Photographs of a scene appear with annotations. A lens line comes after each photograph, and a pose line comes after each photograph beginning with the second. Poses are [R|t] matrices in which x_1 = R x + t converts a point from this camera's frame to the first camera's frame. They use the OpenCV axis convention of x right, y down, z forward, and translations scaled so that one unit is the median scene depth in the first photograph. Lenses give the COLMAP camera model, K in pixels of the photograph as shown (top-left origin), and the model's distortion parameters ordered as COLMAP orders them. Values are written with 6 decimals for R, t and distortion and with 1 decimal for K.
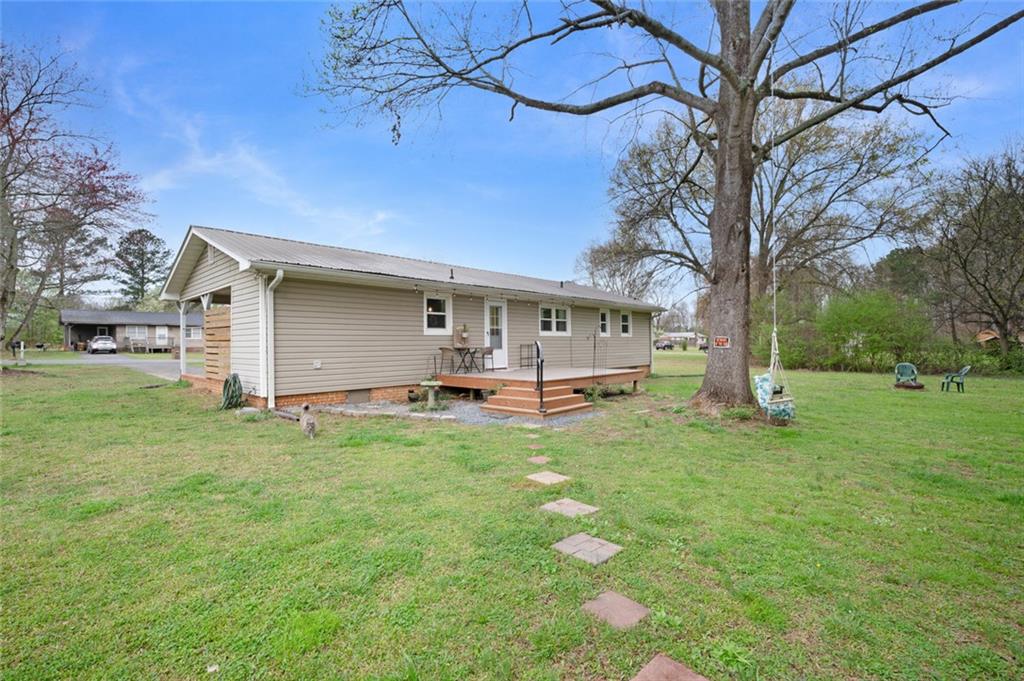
lens RADIAL K [[471.3, 0, 509.1], [0, 471.3, 342.1], [0, 0, 1]] dist [-0.011896, 0.001133]
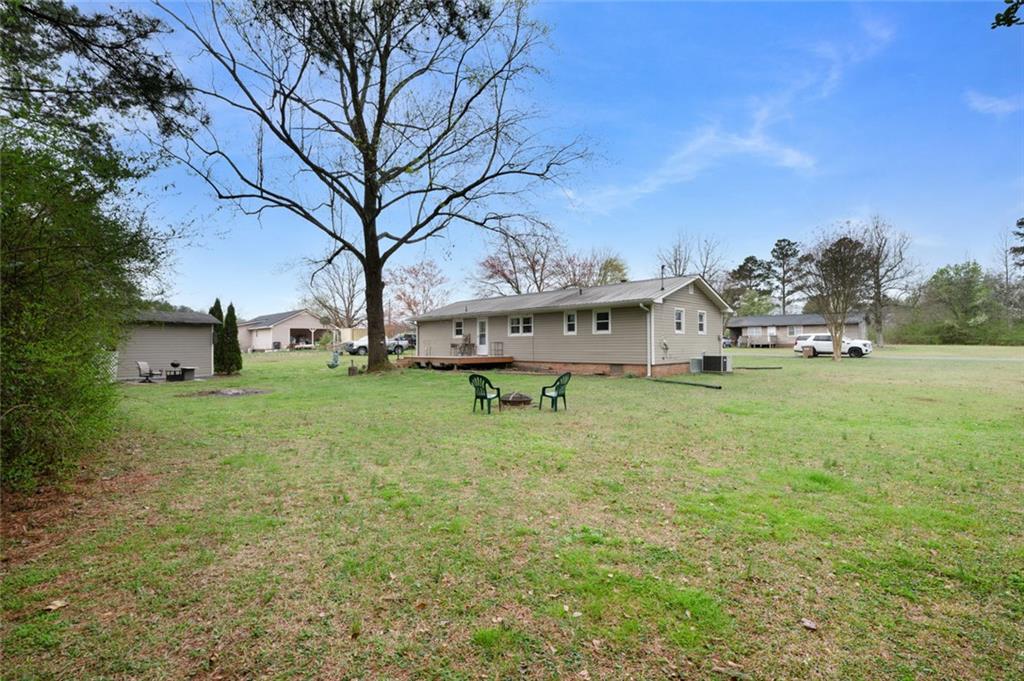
lens RADIAL K [[471.3, 0, 508.7], [0, 471.3, 341.3], [0, 0, 1]] dist [-0.011896, 0.001133]
pose [[-0.066934, -0.002341, -0.997755, 1.549949], [0.010242, 0.999943, -0.003034, 0.006760], [0.997705, -0.010422, -0.066906, 1.048513]]
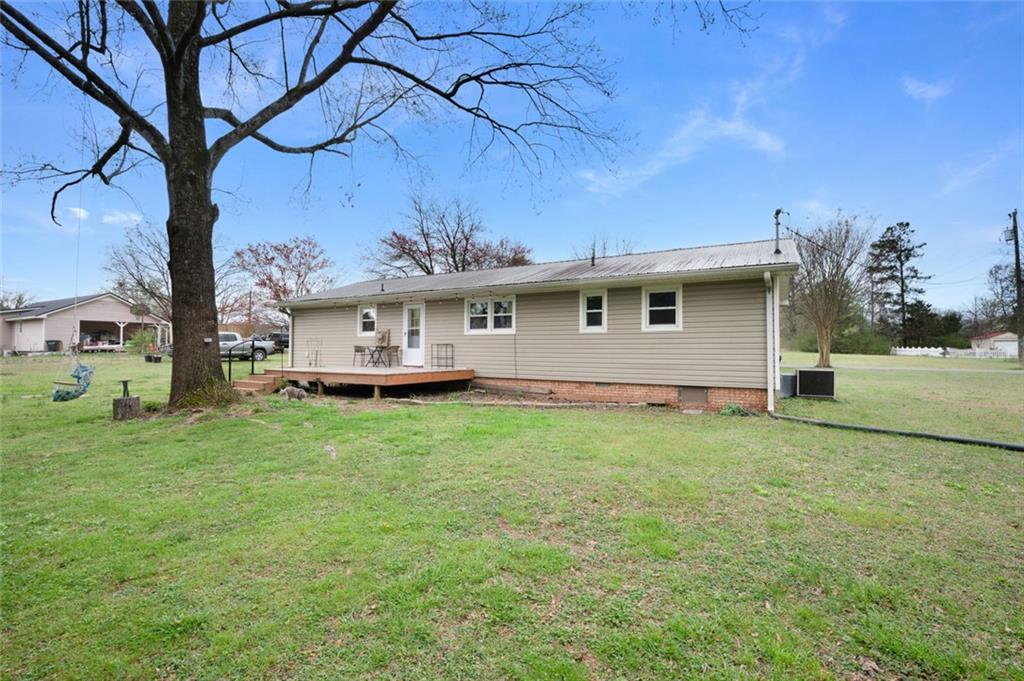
lens RADIAL K [[471.3, 0, 516.5], [0, 471.3, 342.1], [0, 0, 1]] dist [-0.011896, 0.001133]
pose [[0.196694, -0.009274, -0.980421, 0.922041], [-0.002067, 0.999949, -0.009873, 0.009272], [0.980463, 0.003968, 0.196665, 0.871290]]
